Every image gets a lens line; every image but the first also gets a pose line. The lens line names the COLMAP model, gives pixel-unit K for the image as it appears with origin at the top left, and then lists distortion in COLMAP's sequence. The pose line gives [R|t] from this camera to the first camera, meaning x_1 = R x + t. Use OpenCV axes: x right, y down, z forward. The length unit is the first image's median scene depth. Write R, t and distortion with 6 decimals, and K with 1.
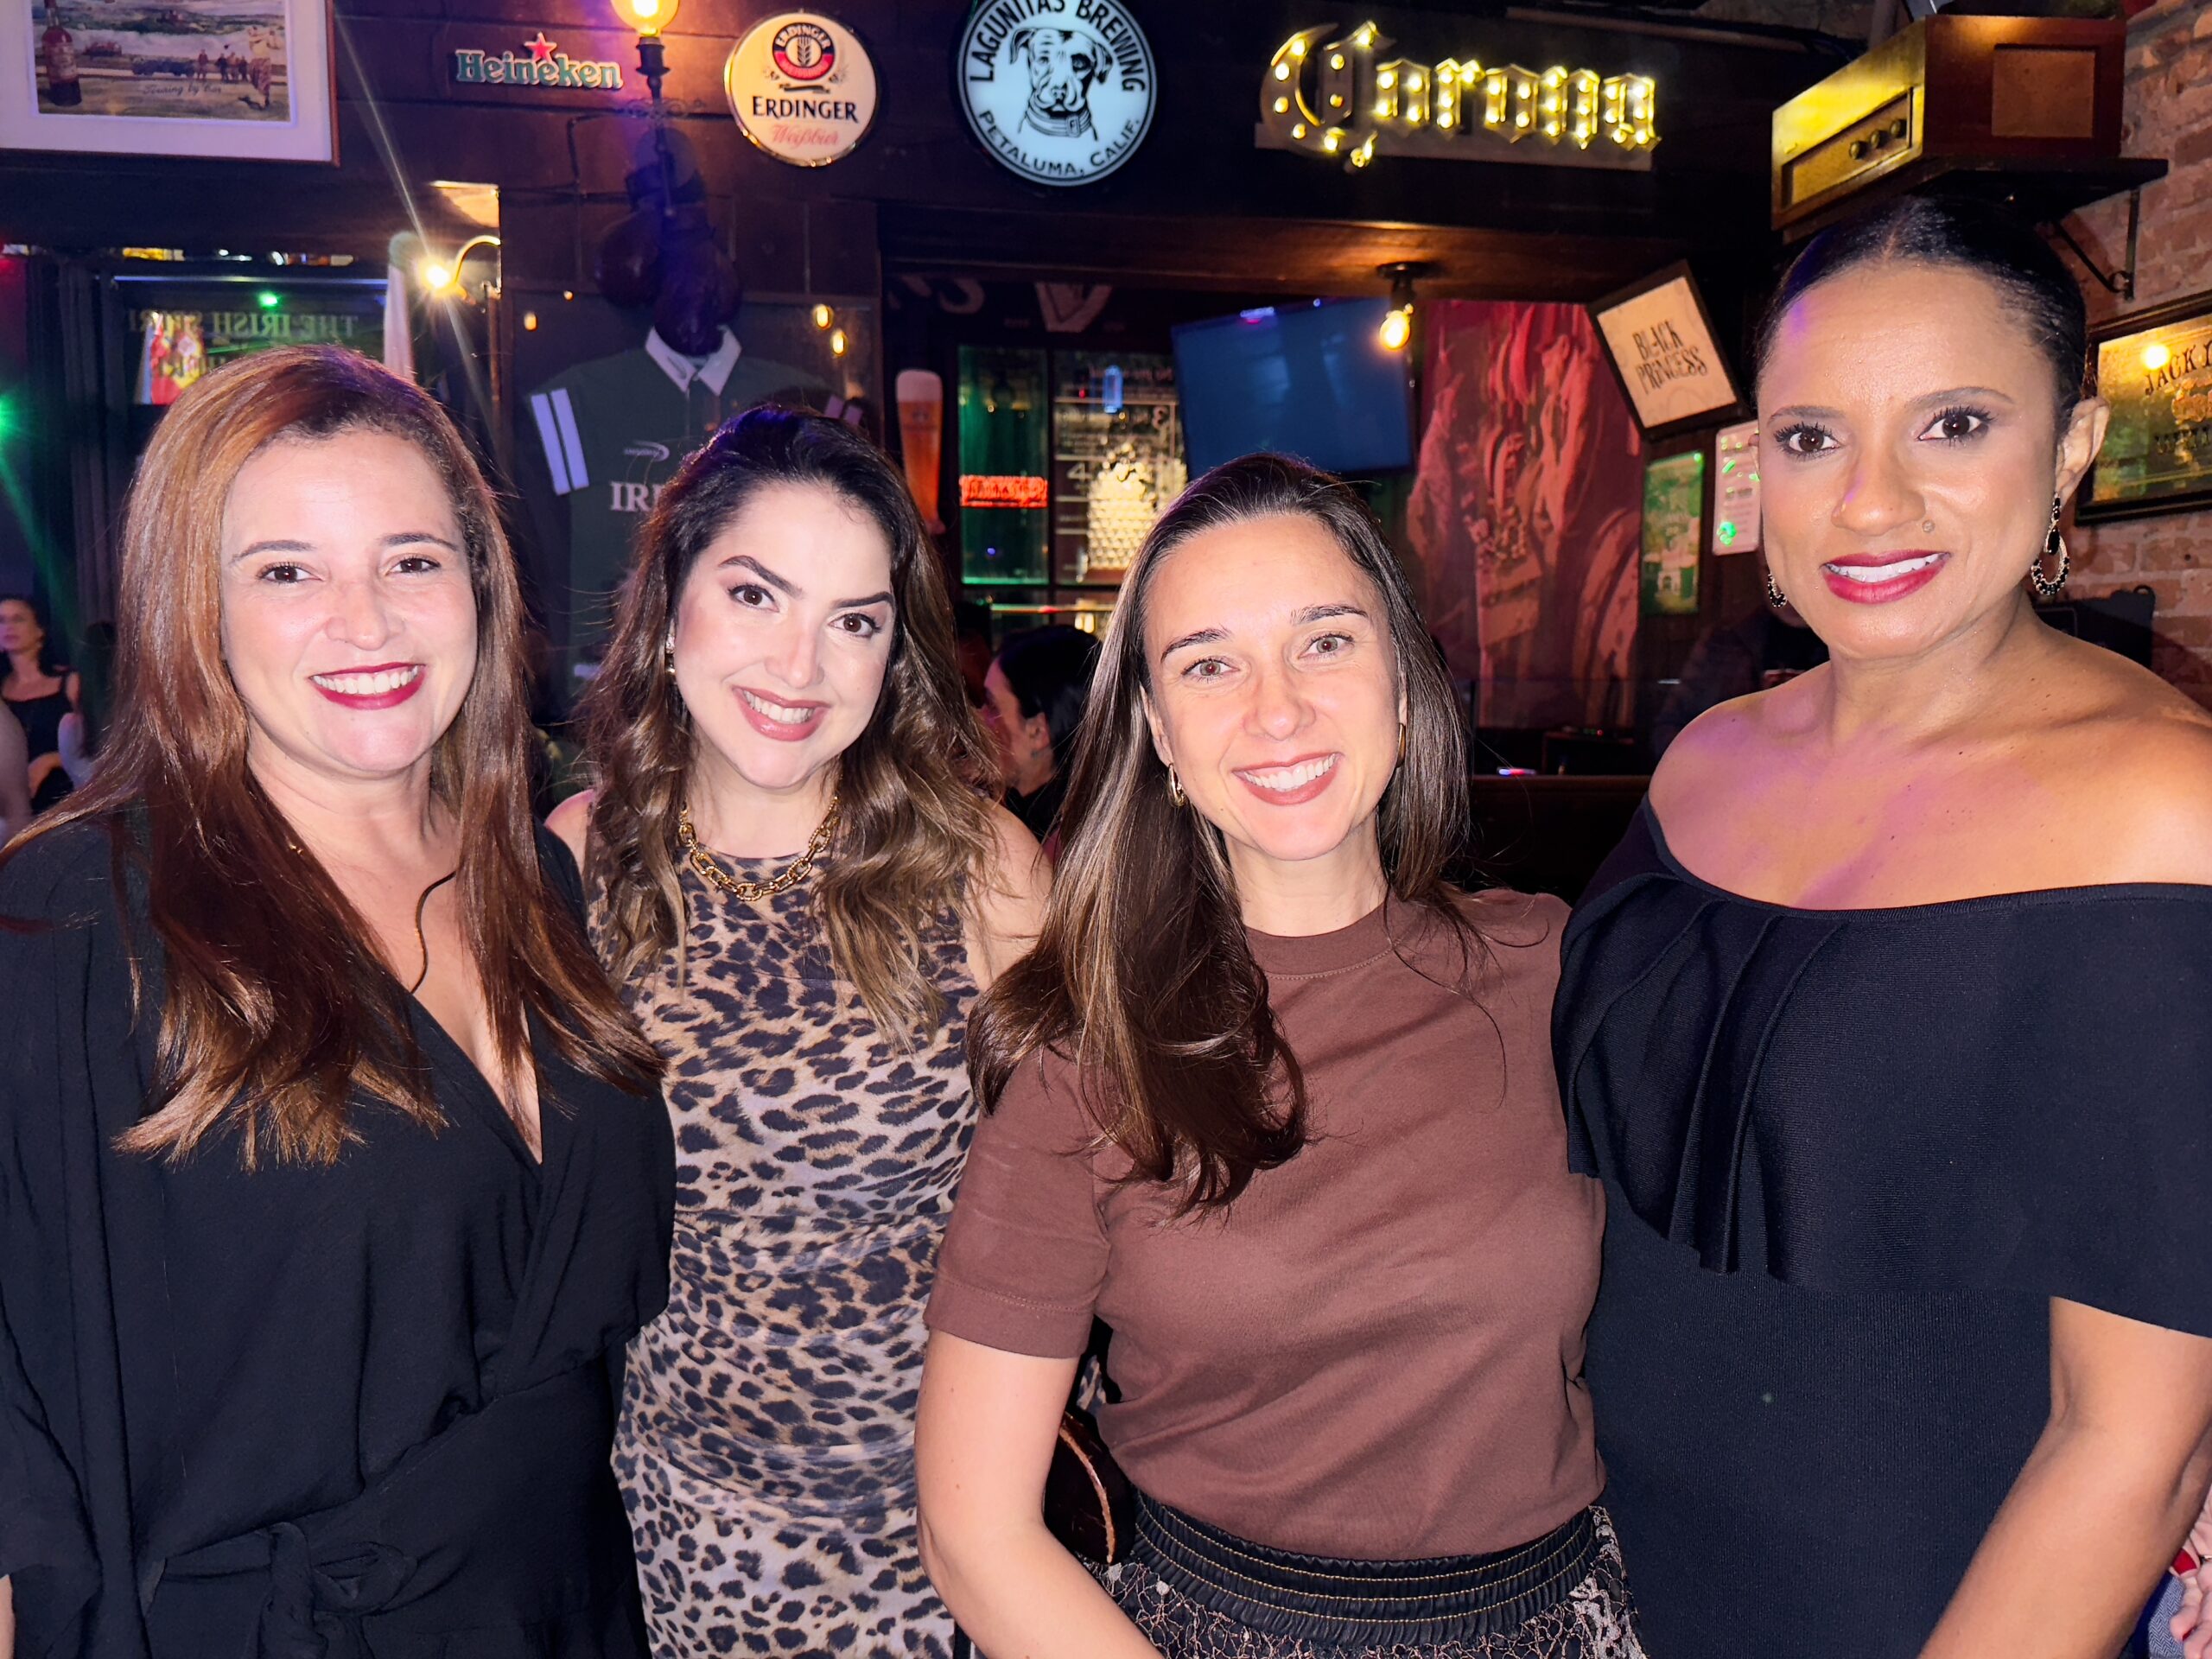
lens RADIAL K [[1632.7, 0, 1106.8], [0, 1632.7, 823.8], [0, 0, 1]] dist [-0.035215, -0.001599]
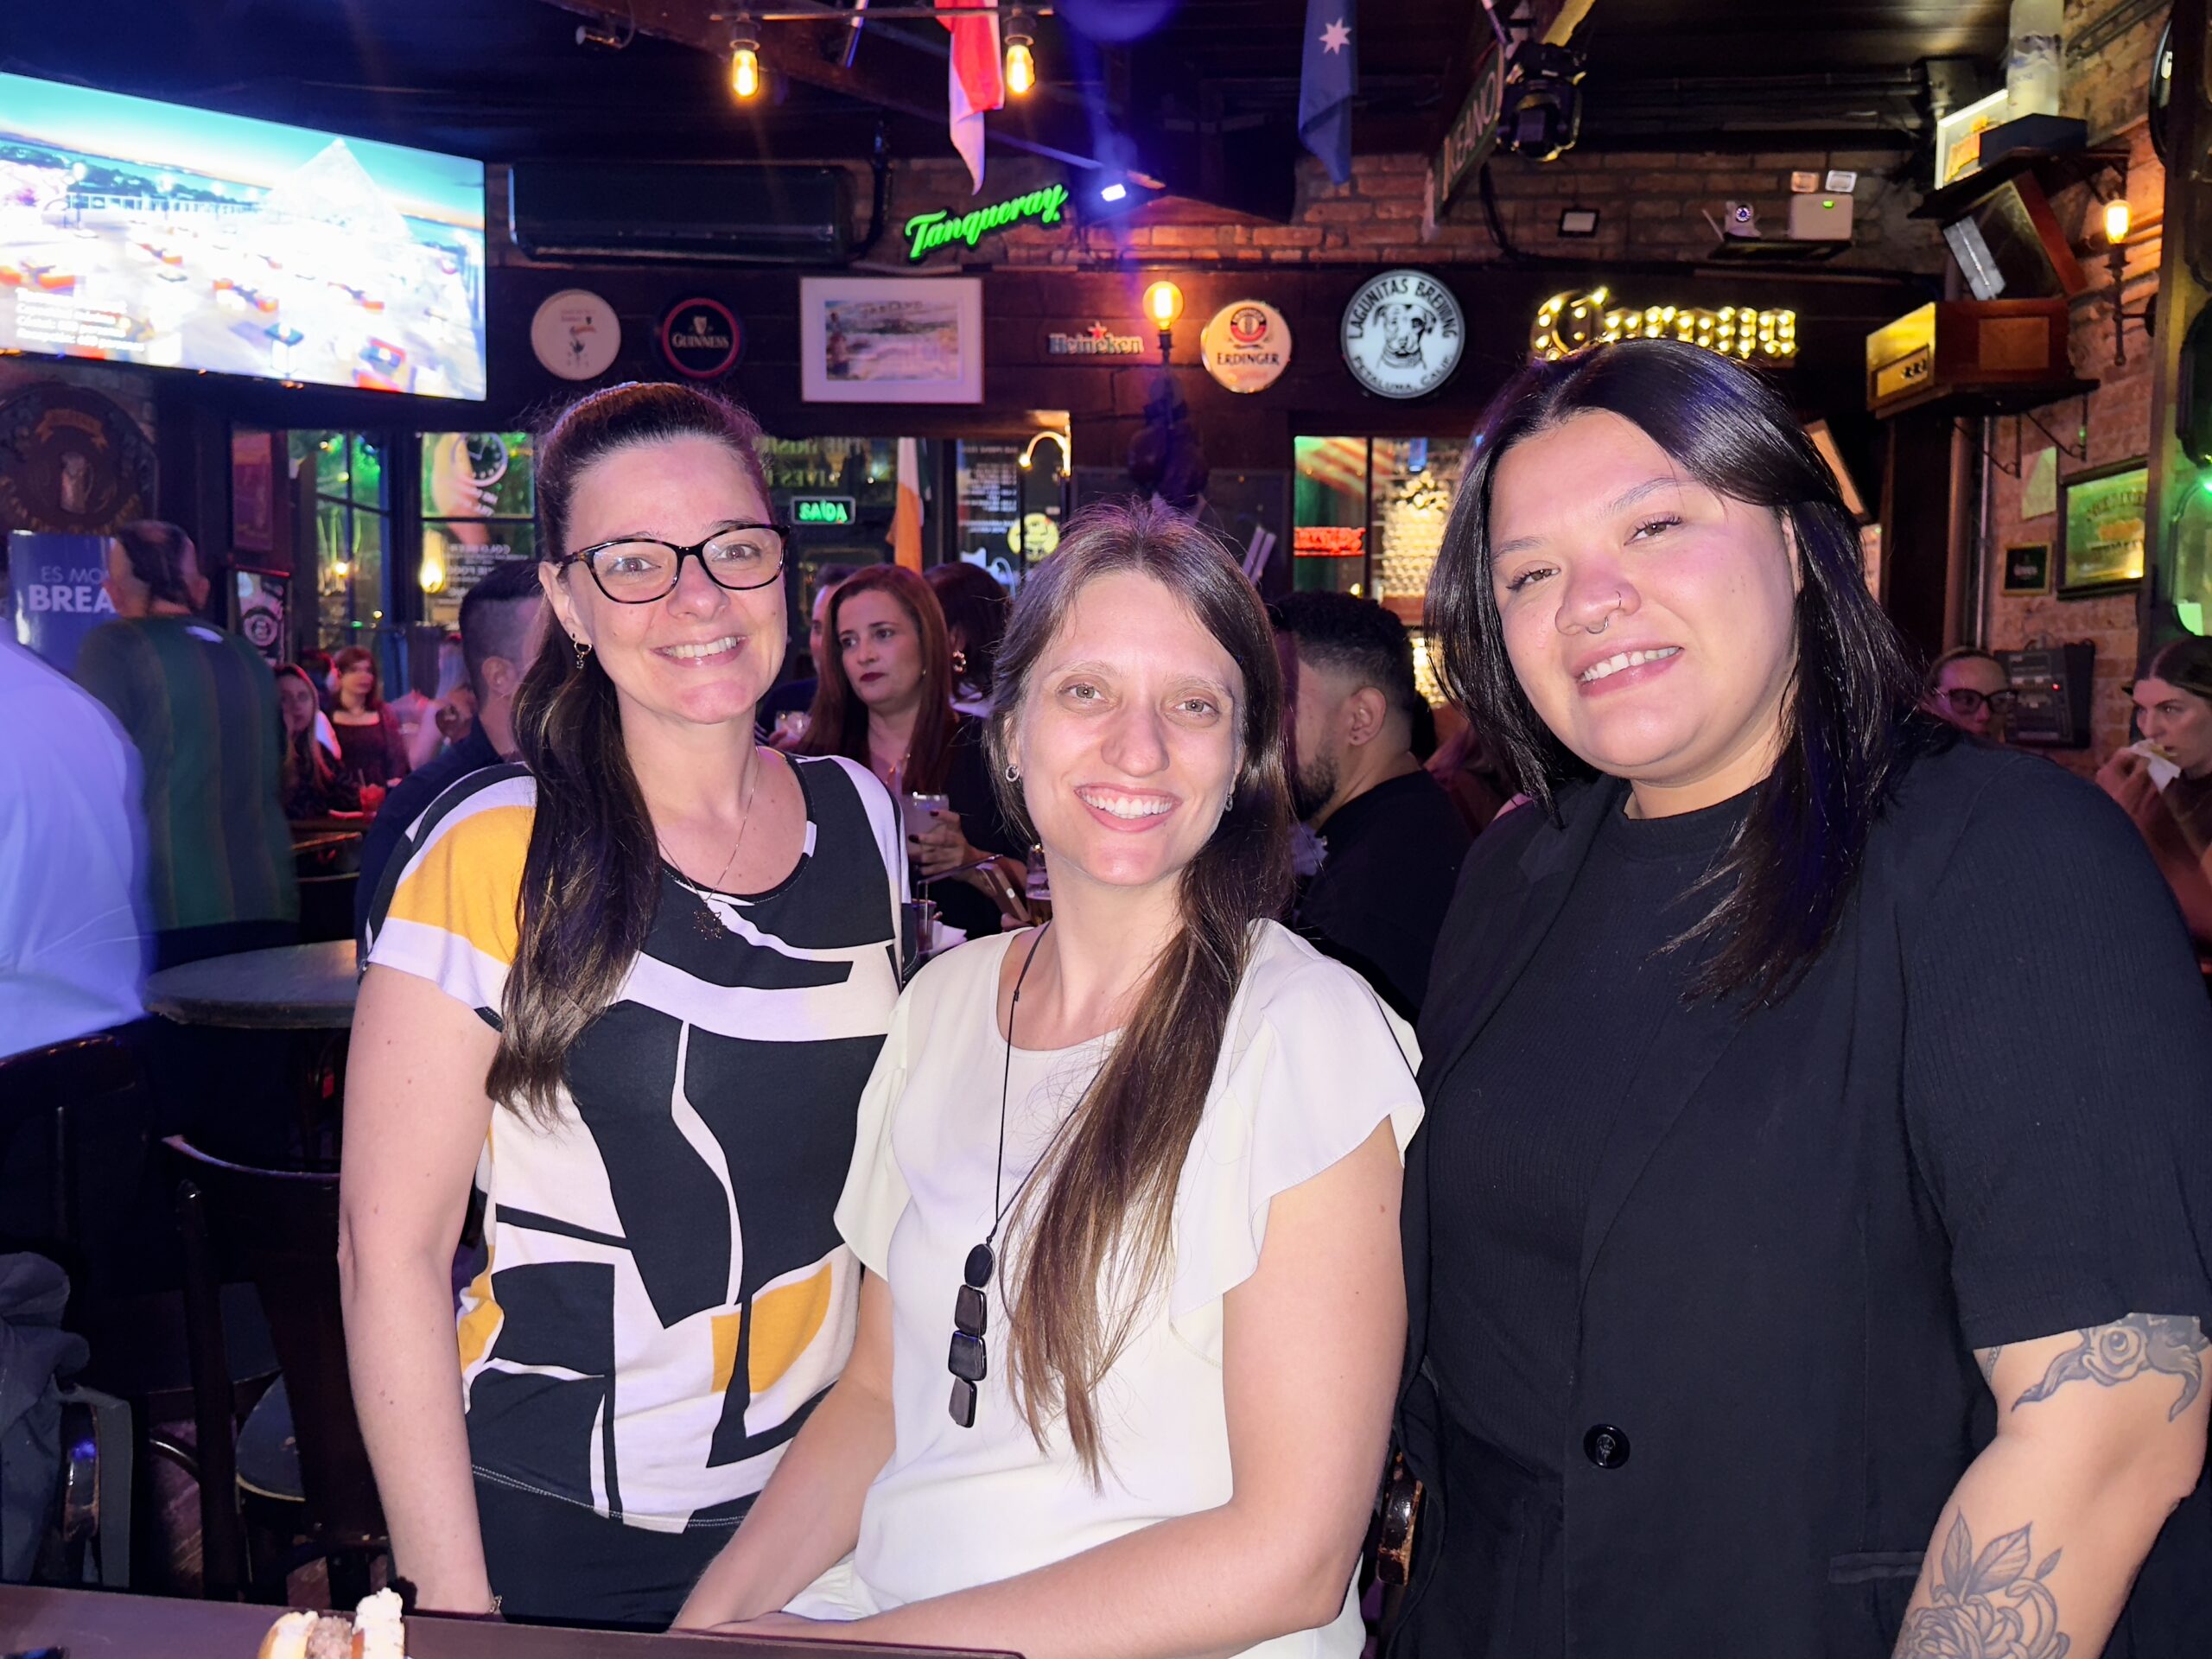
lens RADIAL K [[1739.1, 0, 1109.2], [0, 1739.1, 848.0], [0, 0, 1]] dist [0.051076, -0.006518]
pose [[0.986715, 0.014937, -0.161774, -0.027749], [-0.016675, 0.999817, -0.009389, 0.078735], [0.161604, 0.011961, 0.986783, -0.758488]]
